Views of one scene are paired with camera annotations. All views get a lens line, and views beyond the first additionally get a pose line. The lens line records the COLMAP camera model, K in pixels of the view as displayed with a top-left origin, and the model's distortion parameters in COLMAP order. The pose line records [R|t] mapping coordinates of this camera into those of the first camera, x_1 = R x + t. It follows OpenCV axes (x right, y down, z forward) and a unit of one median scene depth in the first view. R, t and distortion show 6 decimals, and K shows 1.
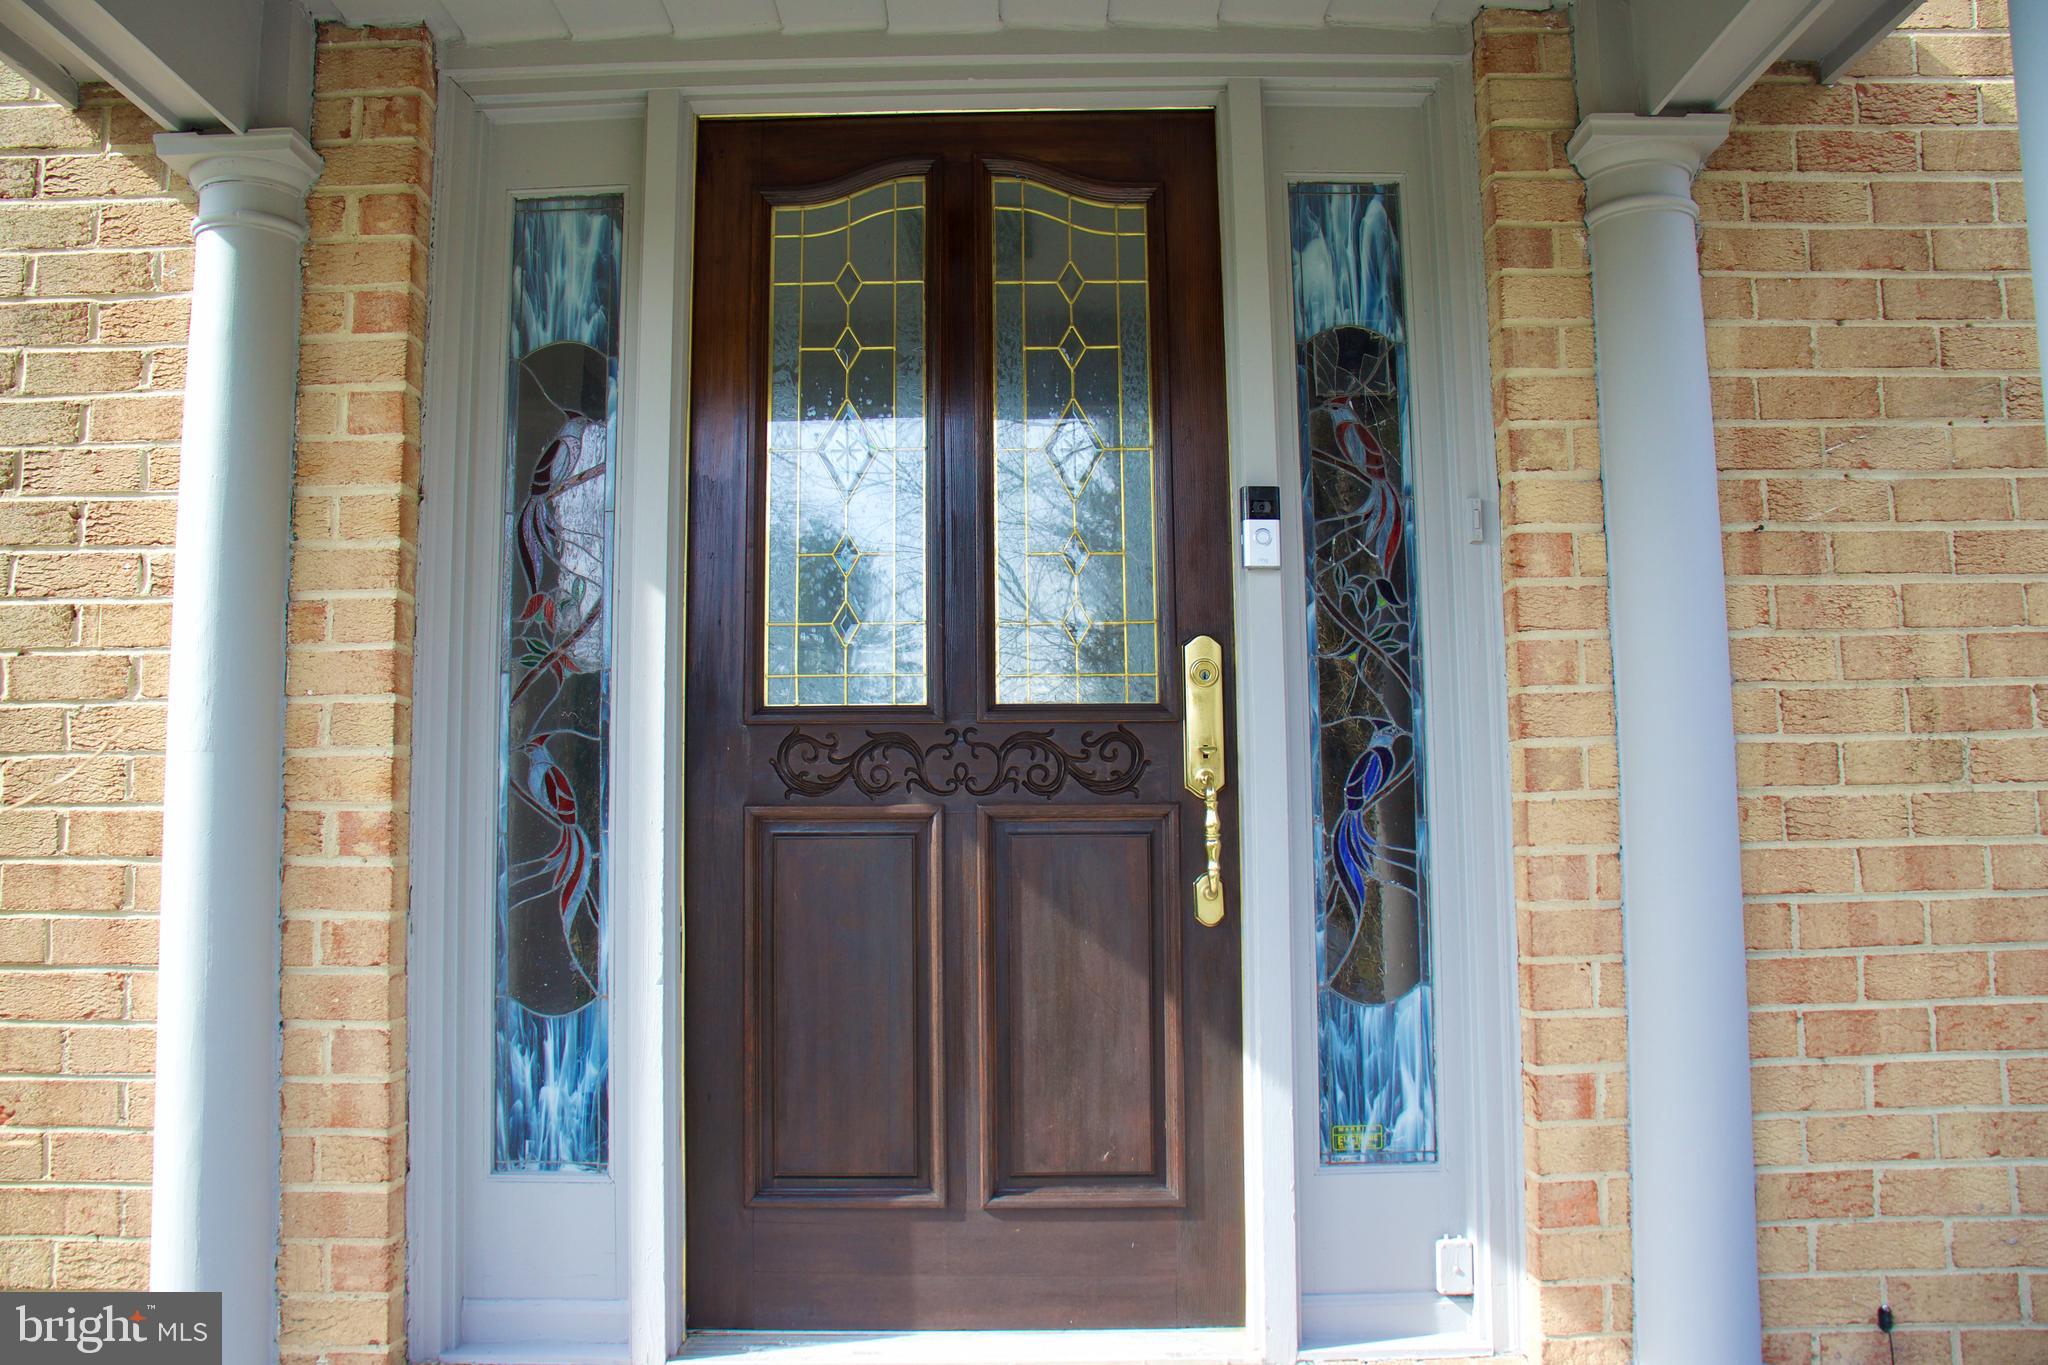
lens RADIAL K [[1702.7, 0, 1021.8], [0, 1702.7, 665.6], [0, 0, 1]] dist [-0.164348, 0.138632]
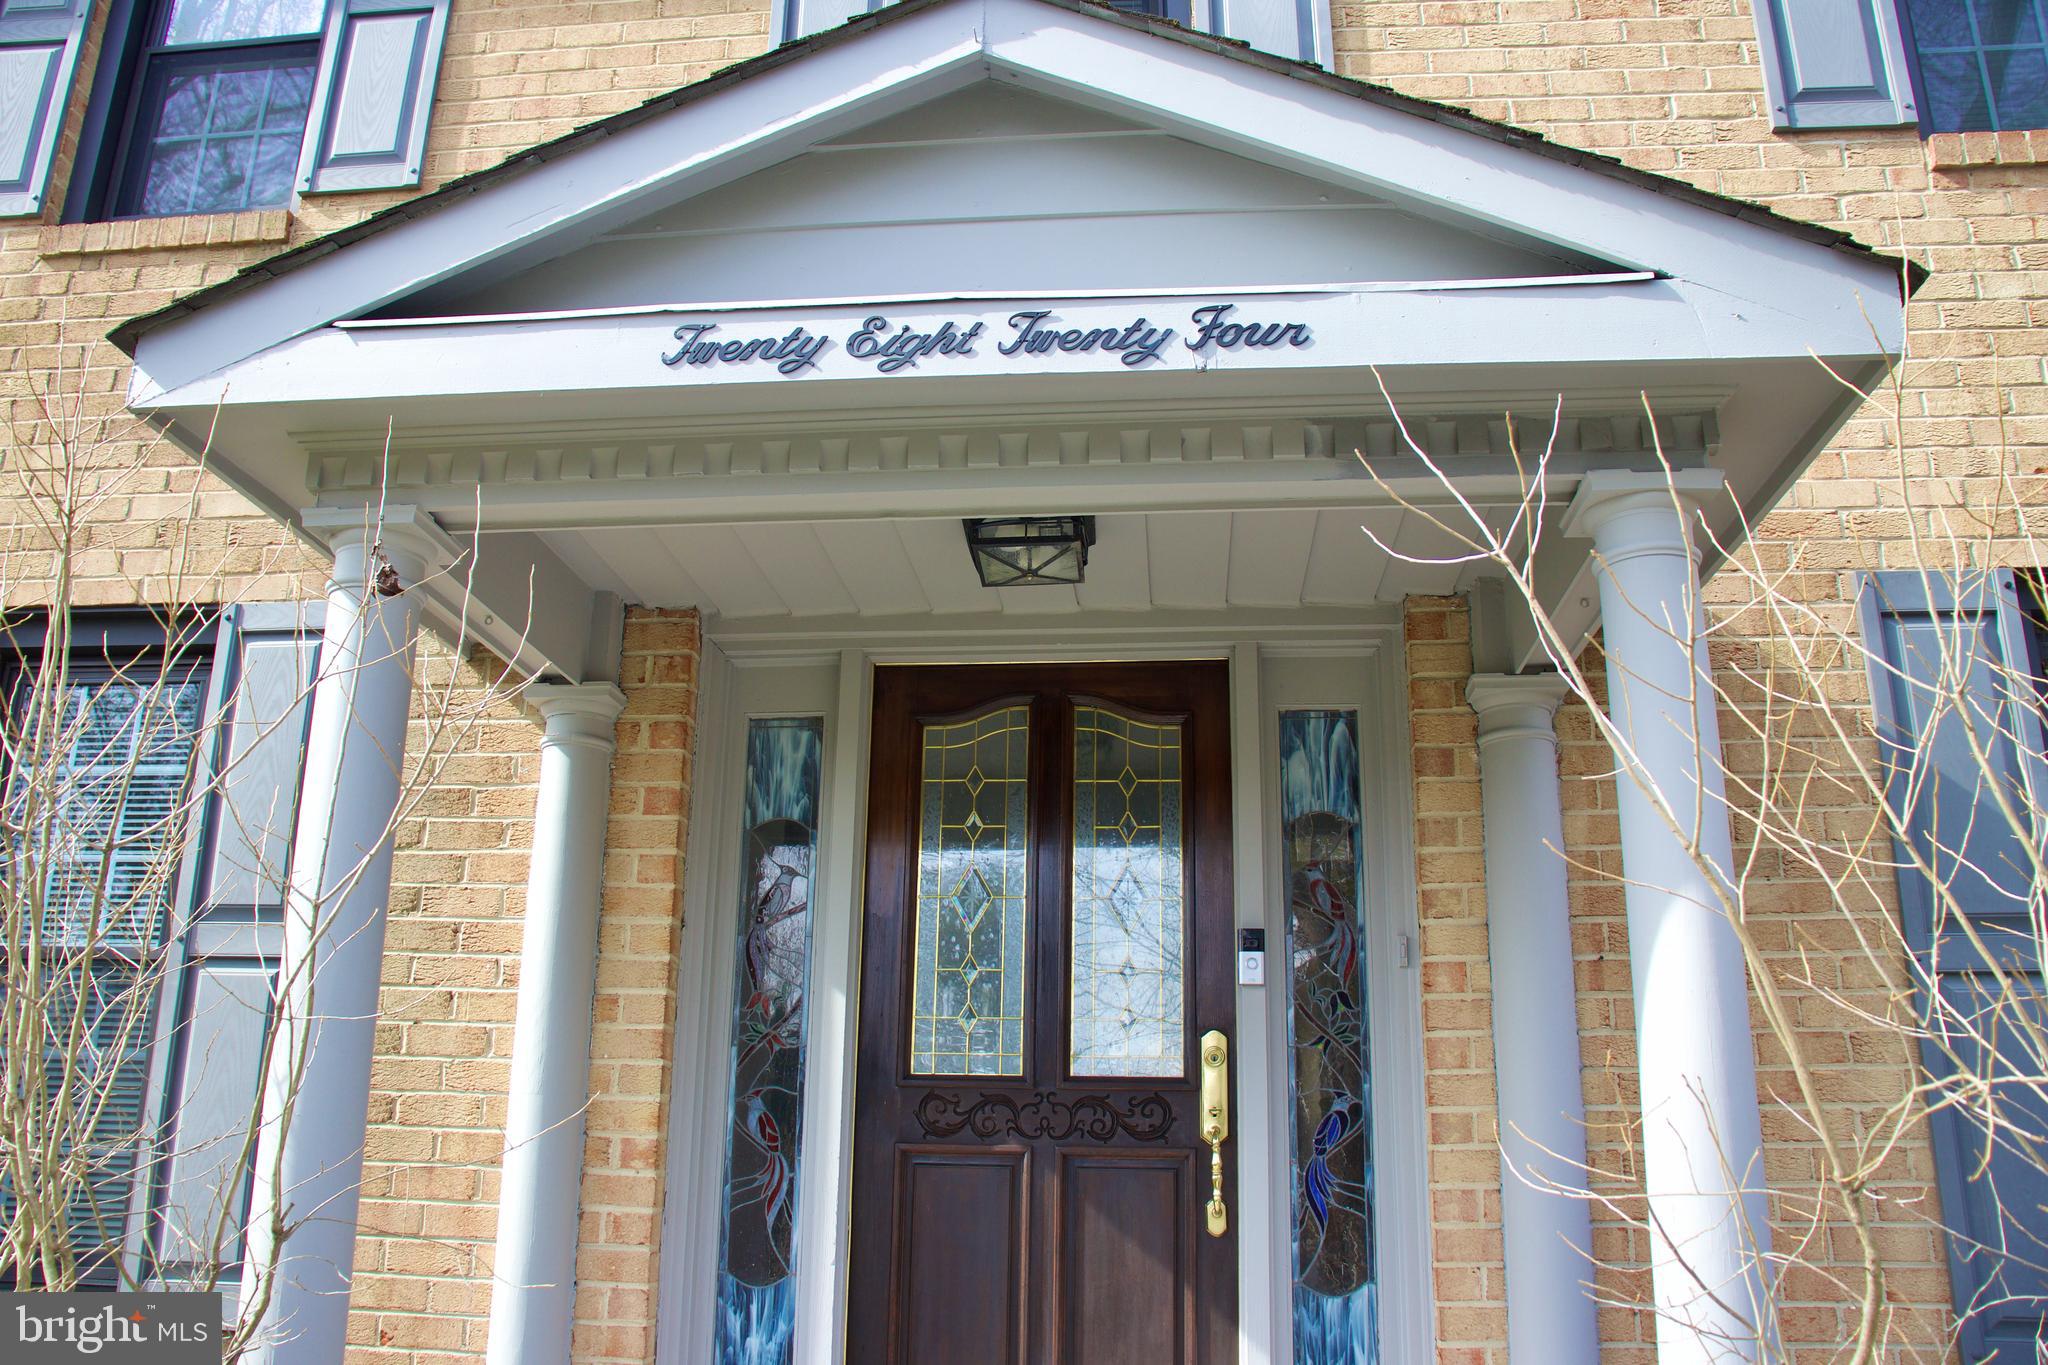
lens RADIAL K [[1702.7, 0, 1018.1], [0, 1702.7, 687.6], [0, 0, 1]] dist [-0.164348, 0.138632]
pose [[0.994836, -0.001001, -0.101489, 0.088918], [-0.018089, 0.982193, -0.187001, -0.033197], [0.099869, 0.187871, 0.977103, -0.476723]]
